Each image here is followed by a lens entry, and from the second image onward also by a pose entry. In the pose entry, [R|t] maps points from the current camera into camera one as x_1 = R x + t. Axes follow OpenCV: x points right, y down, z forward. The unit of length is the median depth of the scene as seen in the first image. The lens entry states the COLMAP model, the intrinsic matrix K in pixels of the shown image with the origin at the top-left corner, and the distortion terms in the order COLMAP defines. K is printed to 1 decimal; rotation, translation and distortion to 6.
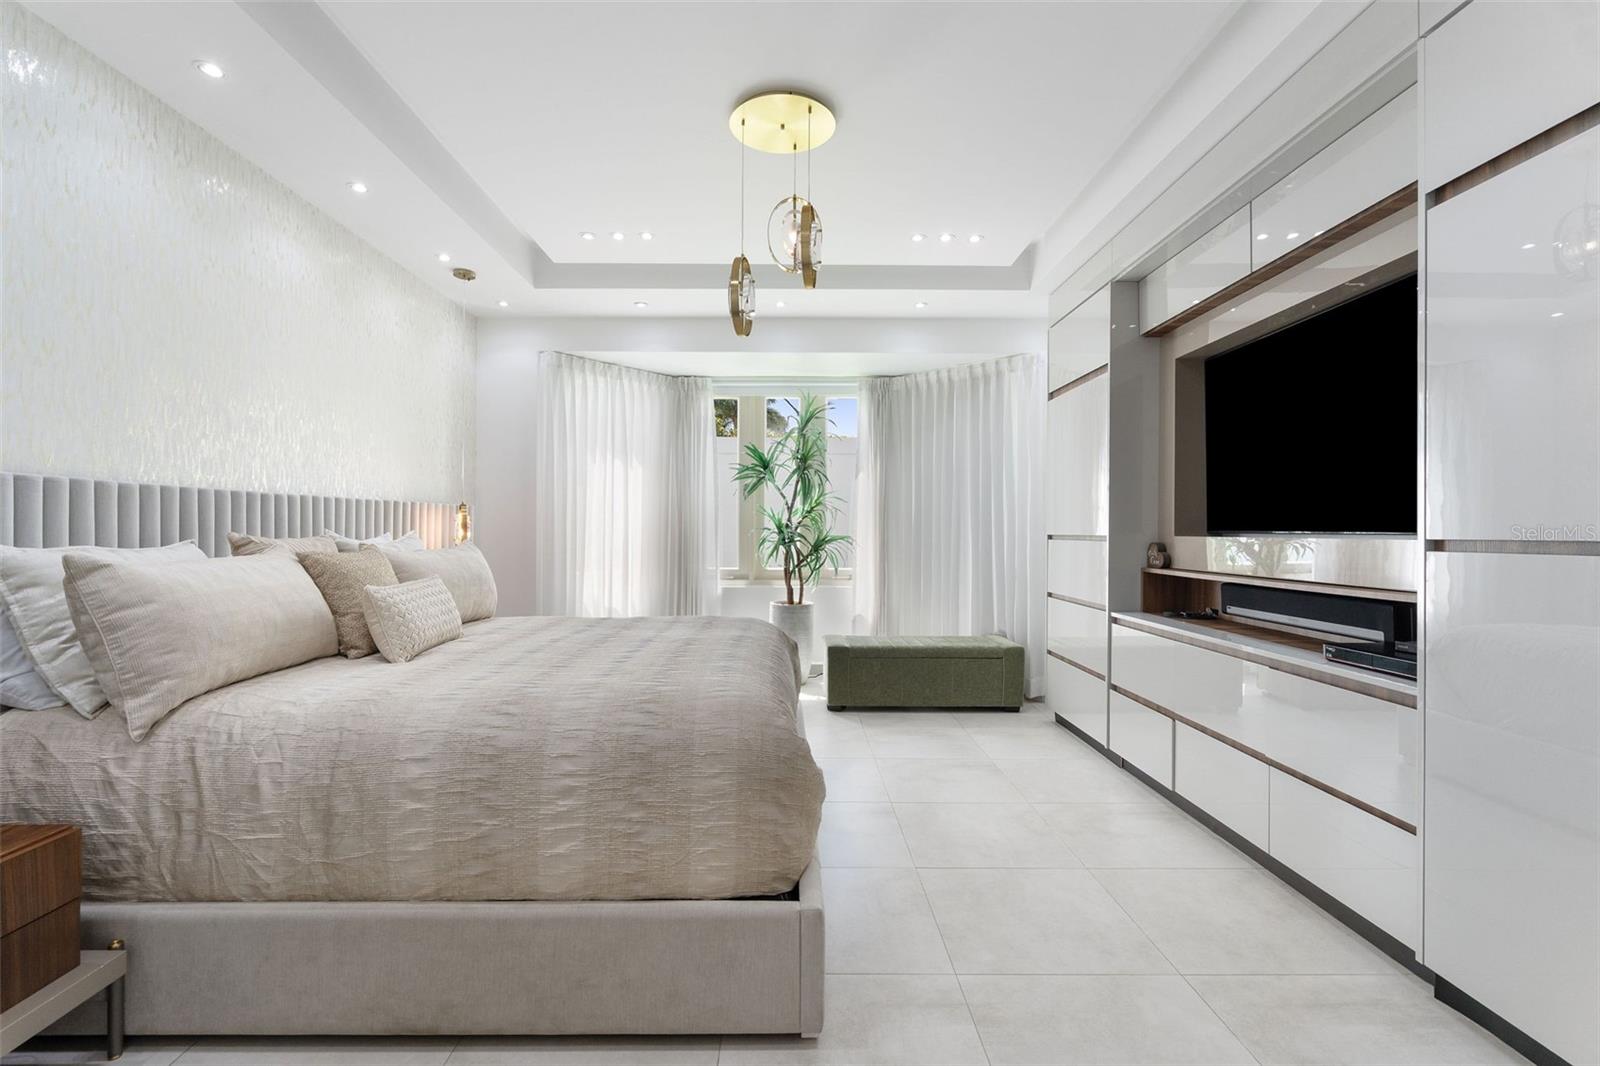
lens RADIAL K [[720.8, 0, 796.3], [0, 720.8, 526.3], [0, 0, 1]] dist [-0.002992, -0.000087]
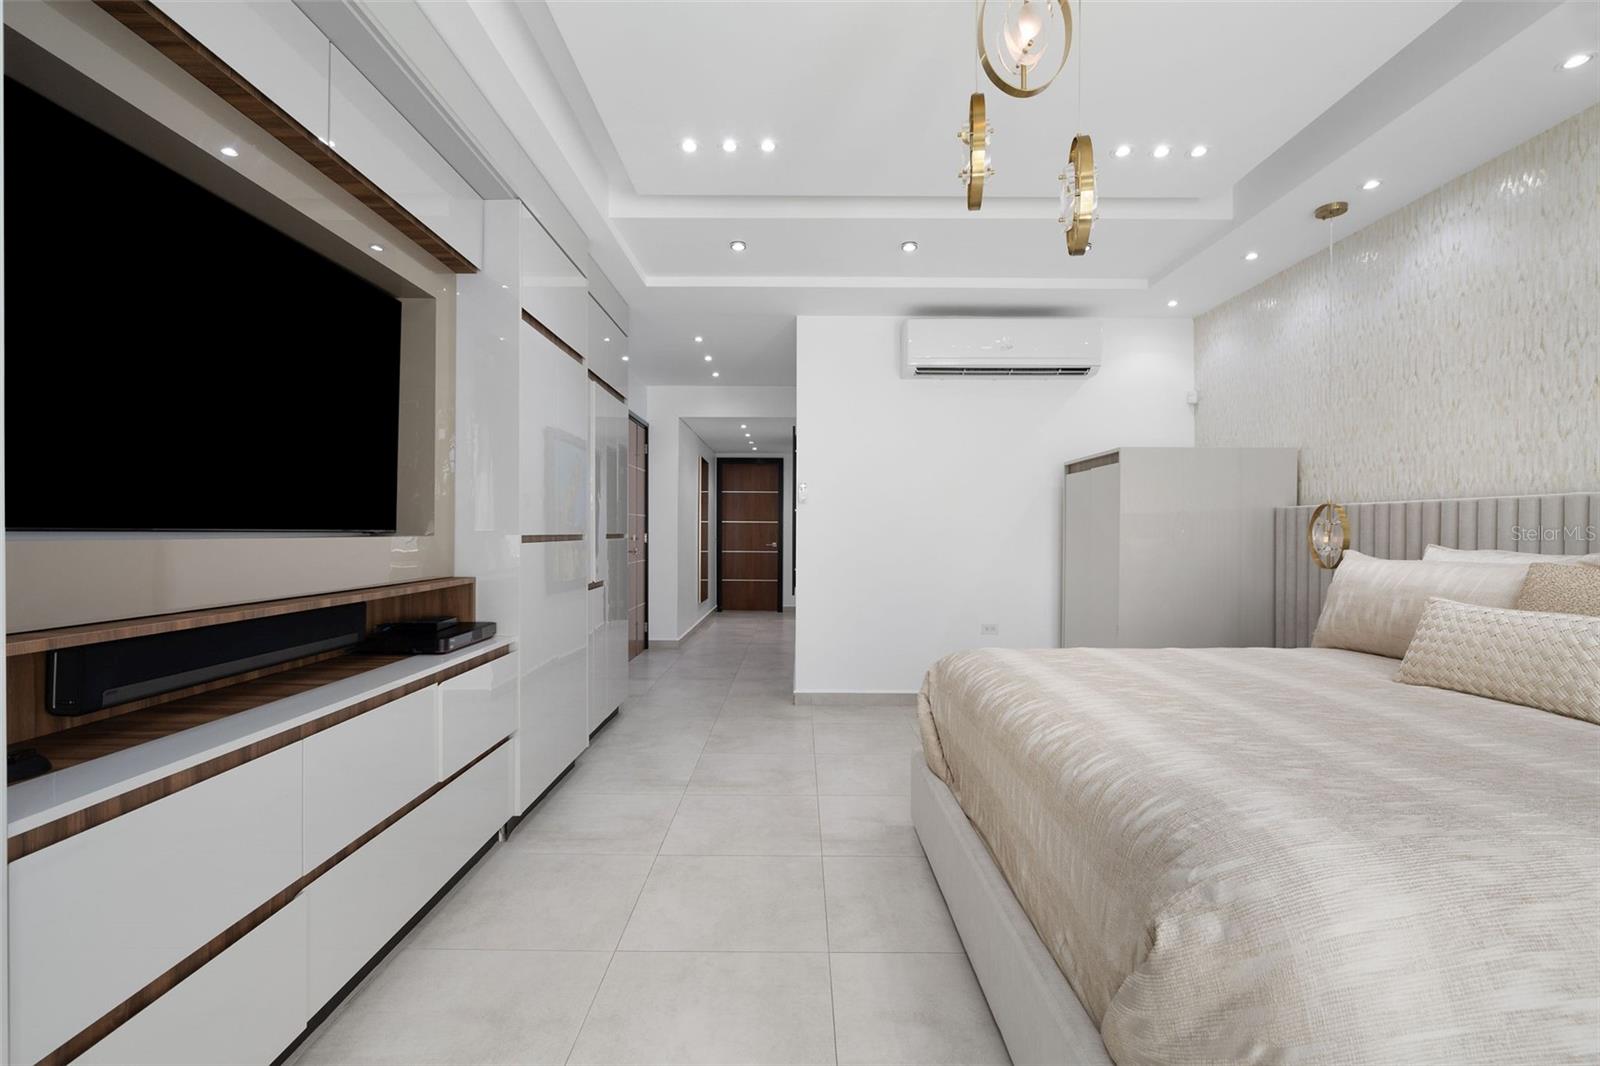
lens RADIAL K [[715.8, 0, 791.7], [0, 715.8, 534.5], [0, 0, 1]] dist [-0.002249, 0.000929]
pose [[-0.999758, -0.008836, 0.020126, 0.208347], [-0.008815, 0.999960, 0.001138, 0.006467], [-0.020135, 0.000961, -0.999797, 1.920331]]
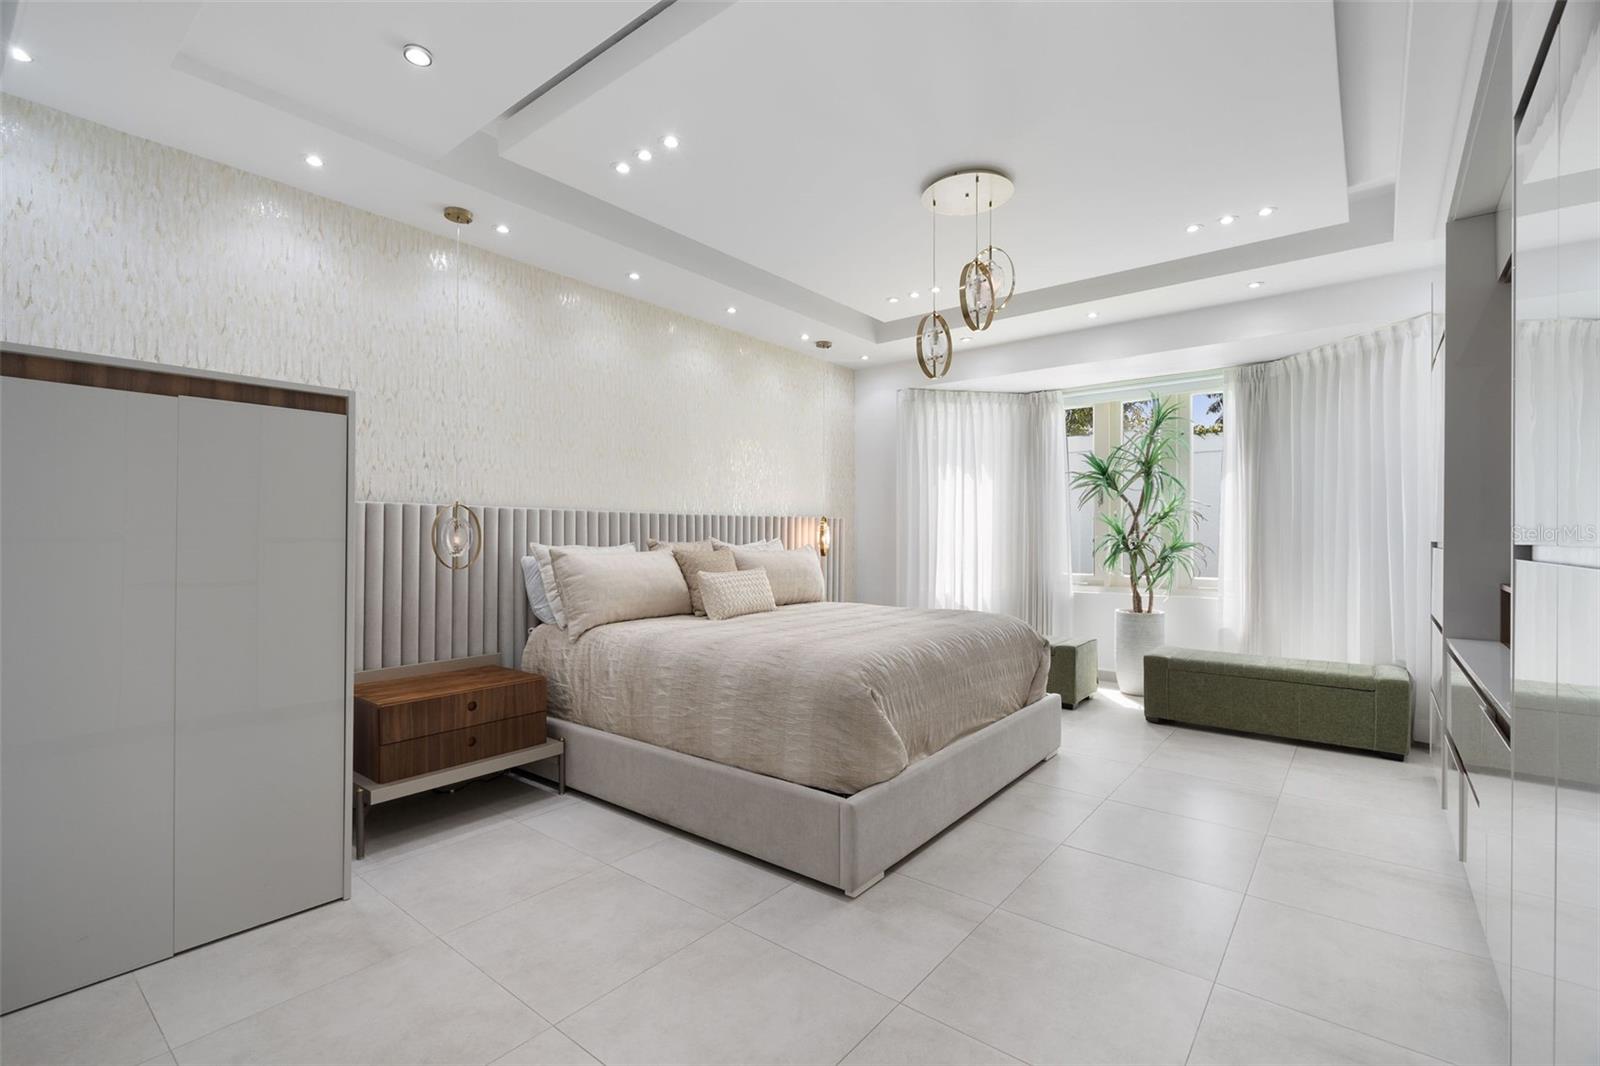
lens RADIAL K [[715.8, 0, 791.7], [0, 715.8, 534.5], [0, 0, 1]] dist [-0.002249, 0.000929]
pose [[0.774170, -0.004030, -0.632965, 0.580043], [0.004959, 0.999988, -0.000302, 0.001449], [0.632958, -0.002905, 0.774181, -0.109515]]
